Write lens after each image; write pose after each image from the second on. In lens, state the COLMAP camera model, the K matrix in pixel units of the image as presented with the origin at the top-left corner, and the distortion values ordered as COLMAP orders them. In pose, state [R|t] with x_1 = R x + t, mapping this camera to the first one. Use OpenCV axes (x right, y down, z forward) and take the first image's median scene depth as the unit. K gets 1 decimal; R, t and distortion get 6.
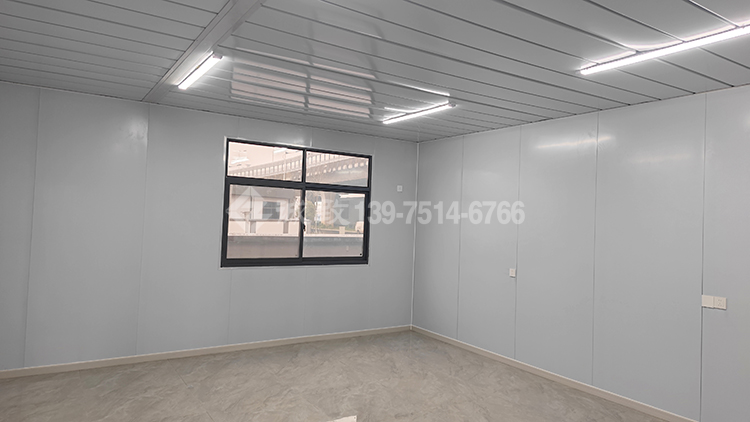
lens RADIAL K [[497.2, 0, 375.0], [0, 497.2, 210.8], [0, 0, 1]] dist [0.046992, -0.004452]
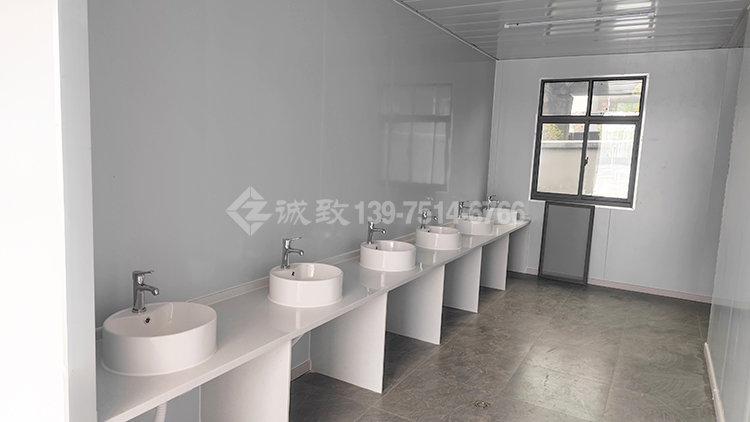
lens RADIAL K [[497.2, 0, 374.9], [0, 497.2, 210.9], [0, 0, 1]] dist [0.046992, -0.004452]
pose [[0.448372, 0.097508, -0.888513, 0.543839], [-0.004850, 0.994283, 0.106668, 0.022633], [0.893834, -0.043517, 0.446282, 0.197333]]
